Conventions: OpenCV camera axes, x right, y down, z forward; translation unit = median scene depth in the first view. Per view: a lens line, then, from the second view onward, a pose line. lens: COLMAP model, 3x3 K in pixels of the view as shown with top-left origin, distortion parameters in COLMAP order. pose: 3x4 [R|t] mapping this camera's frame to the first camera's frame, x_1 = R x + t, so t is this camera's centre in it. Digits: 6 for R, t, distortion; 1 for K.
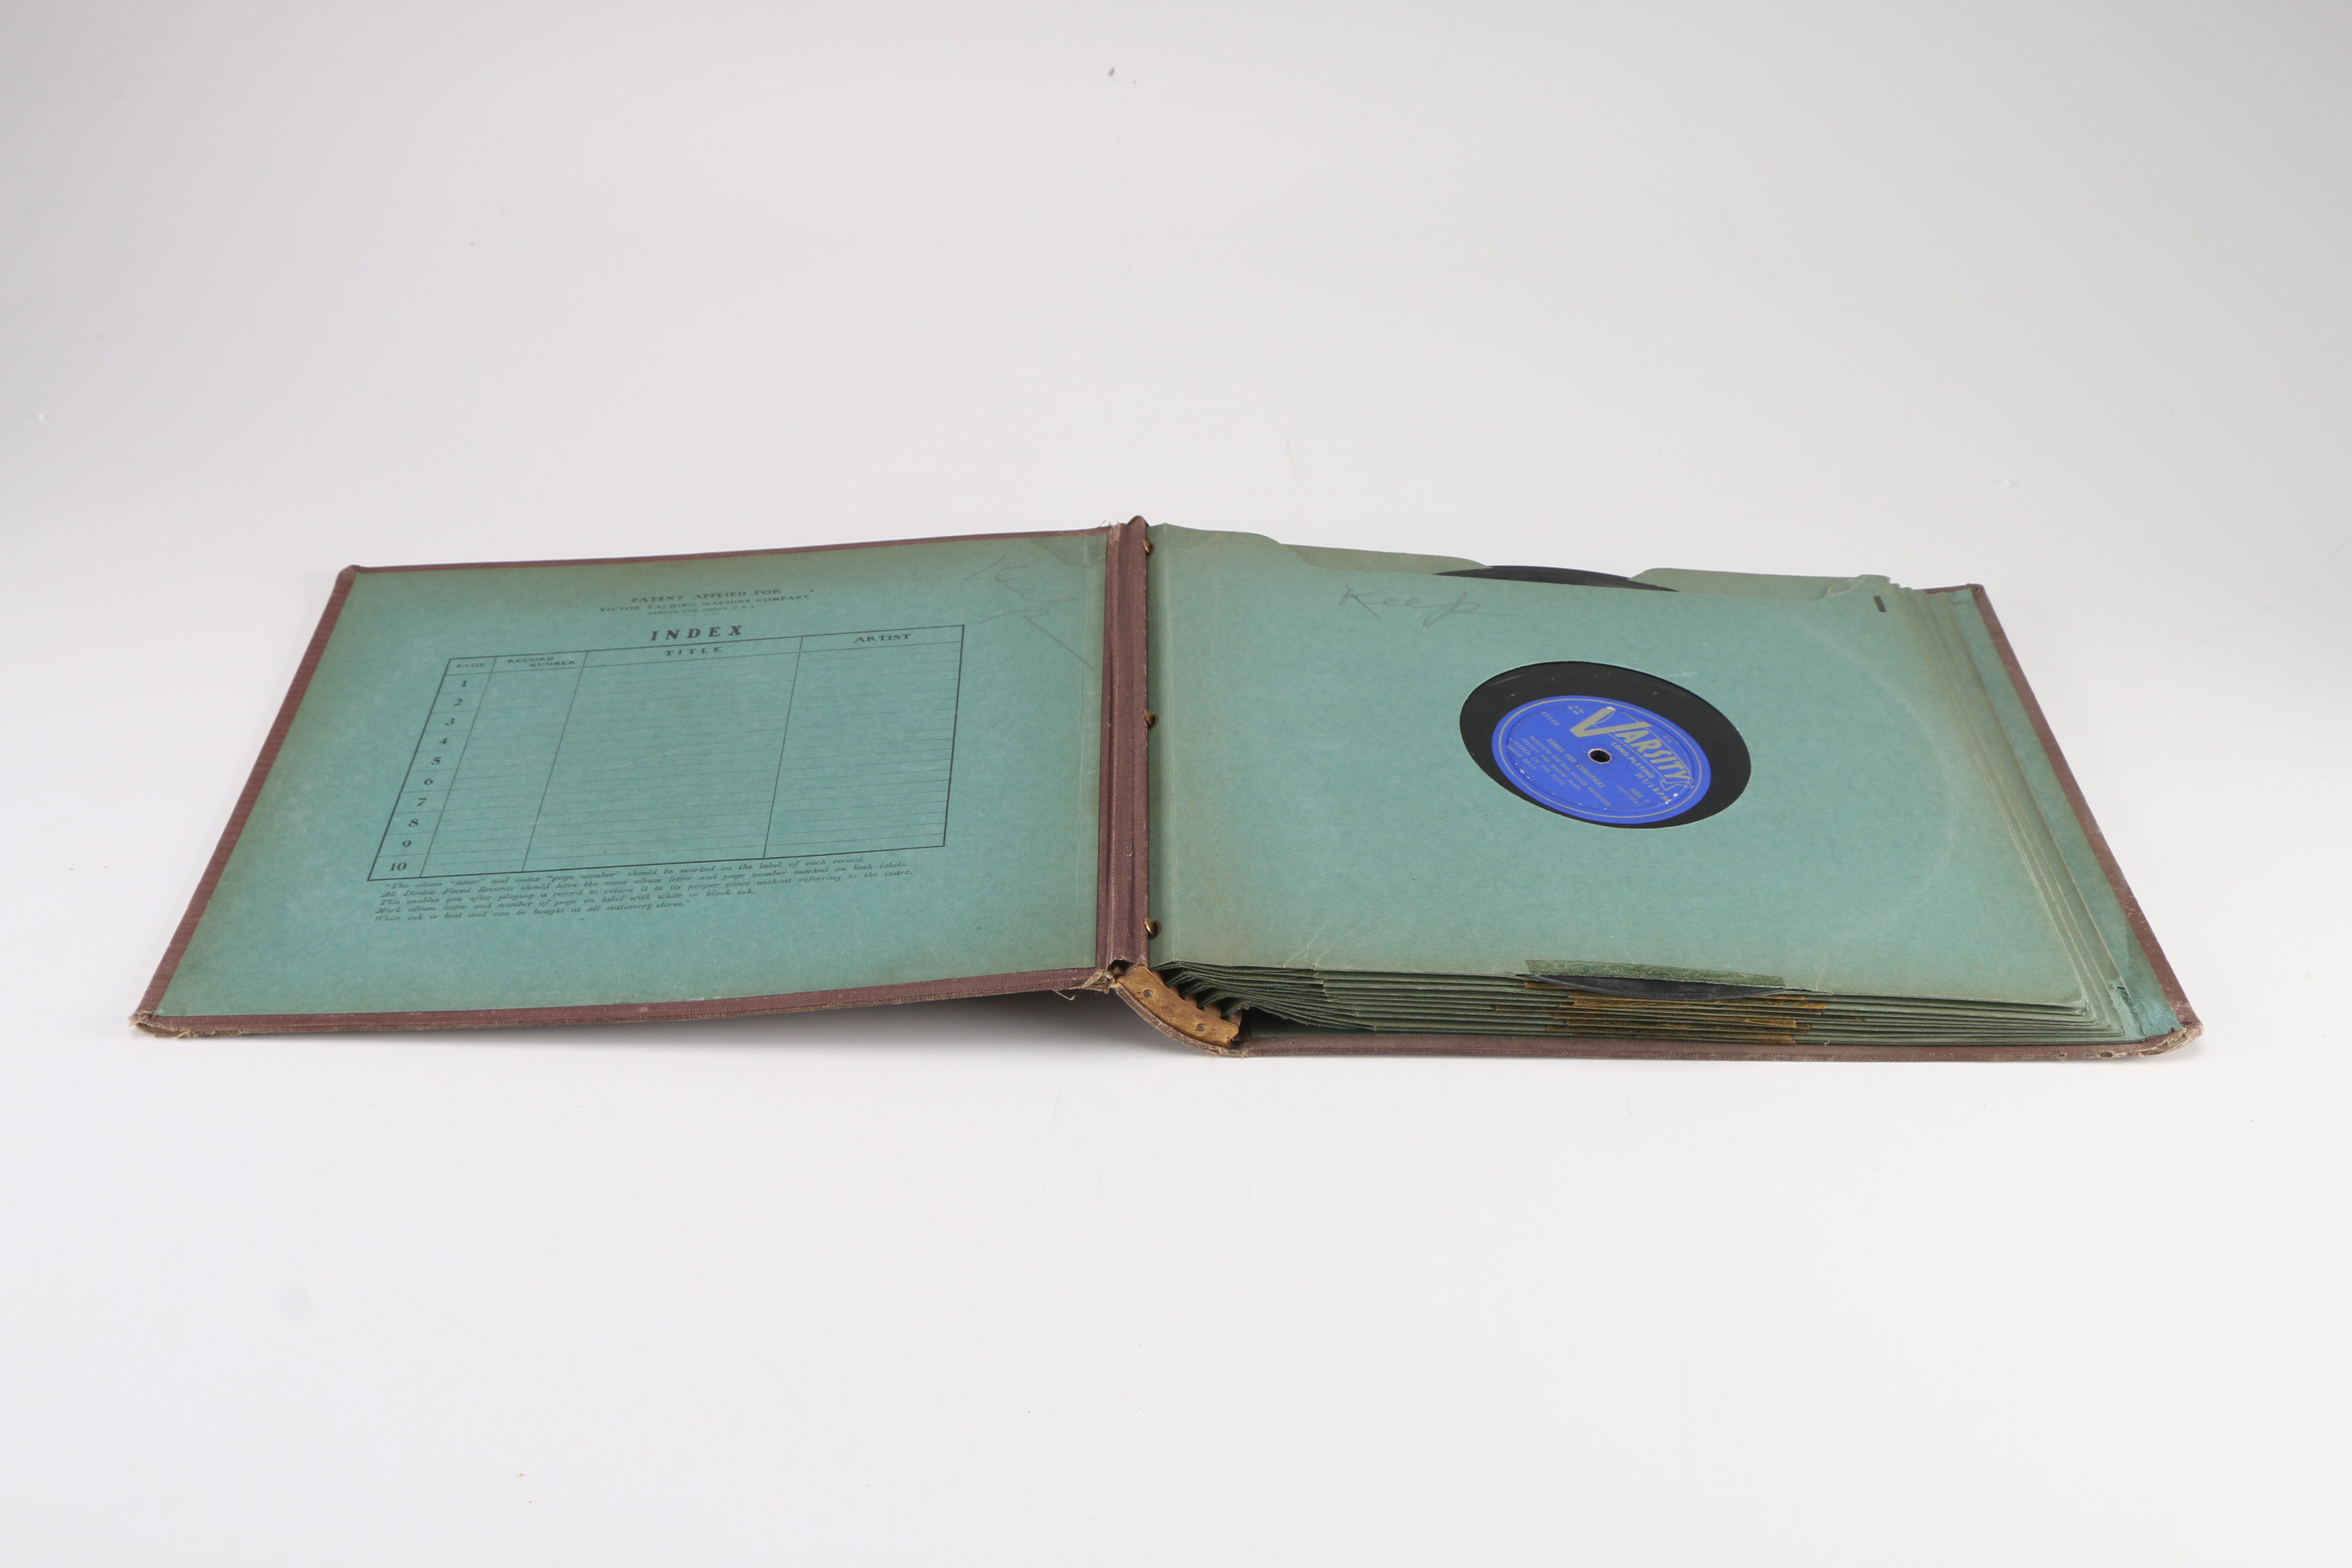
lens RADIAL K [[2588.9, 0, 1186.0], [0, 2588.9, 781.5], [0, 0, 1]] dist [-0.068738, 0.000000]
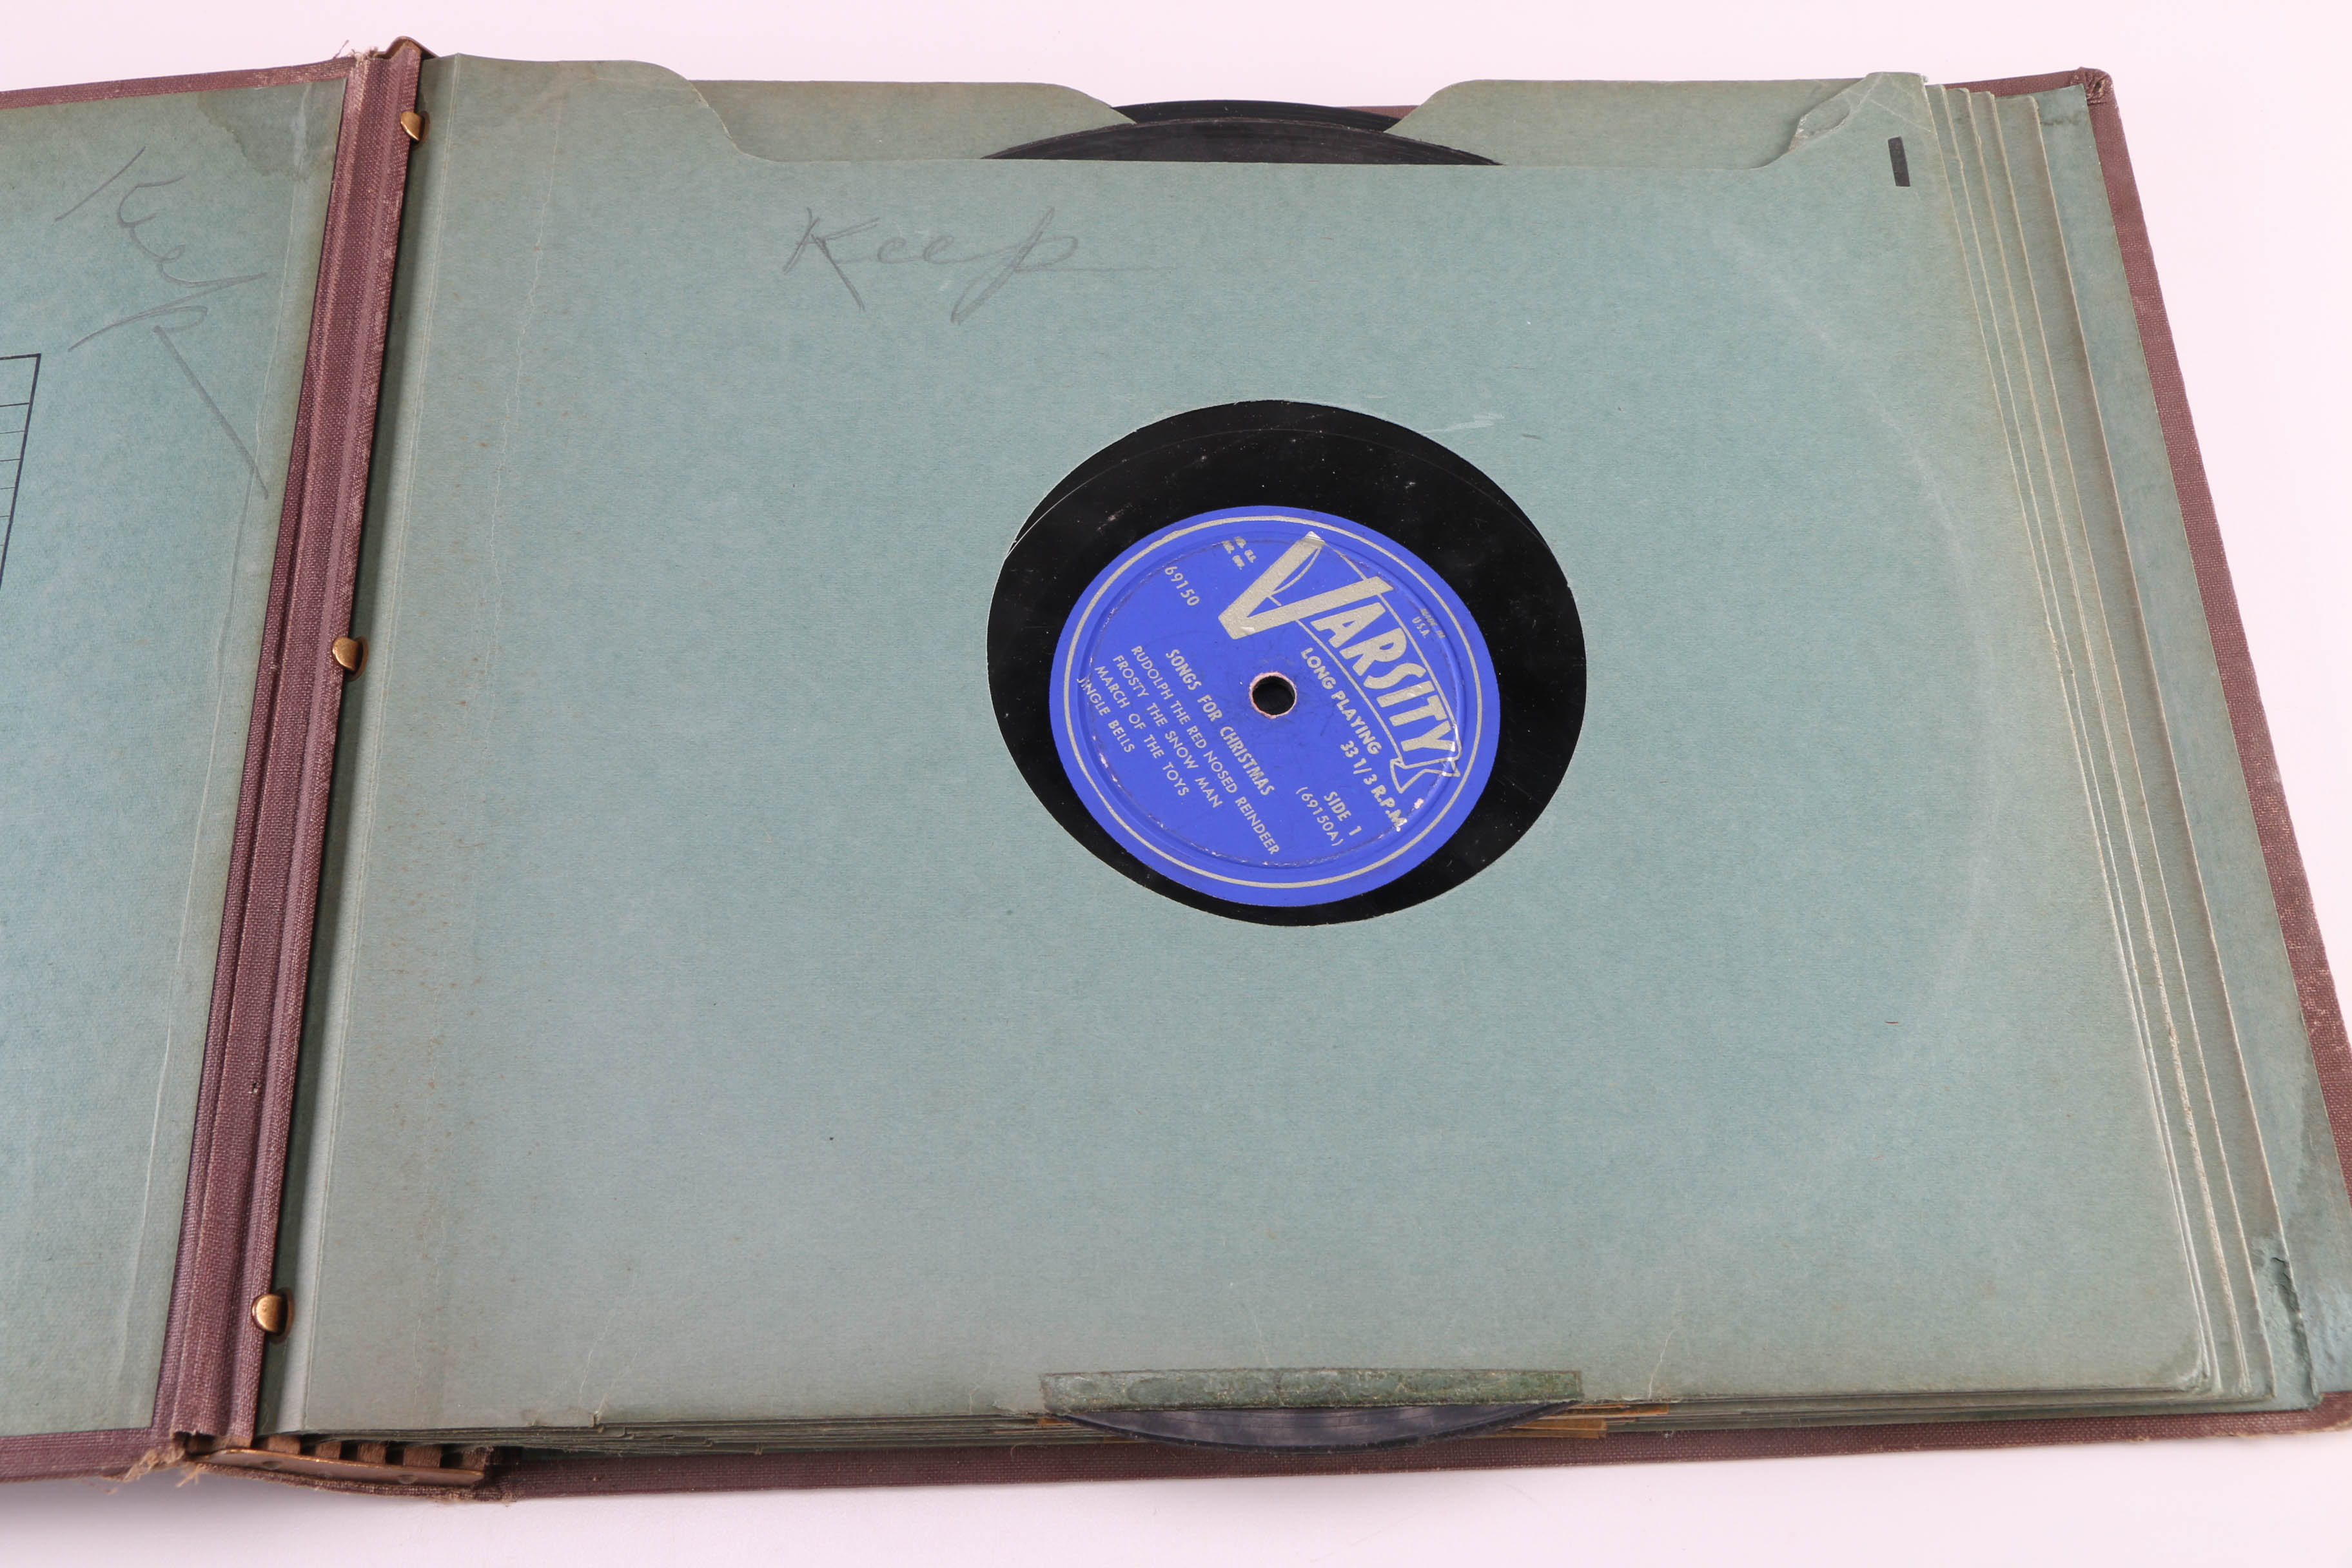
lens RADIAL K [[2588.9, 0, 1162.4], [0, 2588.9, 788.7], [0, 0, 1]] dist [-0.068738, 0.000000]
pose [[0.999271, -0.029227, -0.024546, 0.149560], [0.037331, 0.882302, 0.469200, -0.222598], [0.007944, -0.469775, 0.882751, 0.555742]]
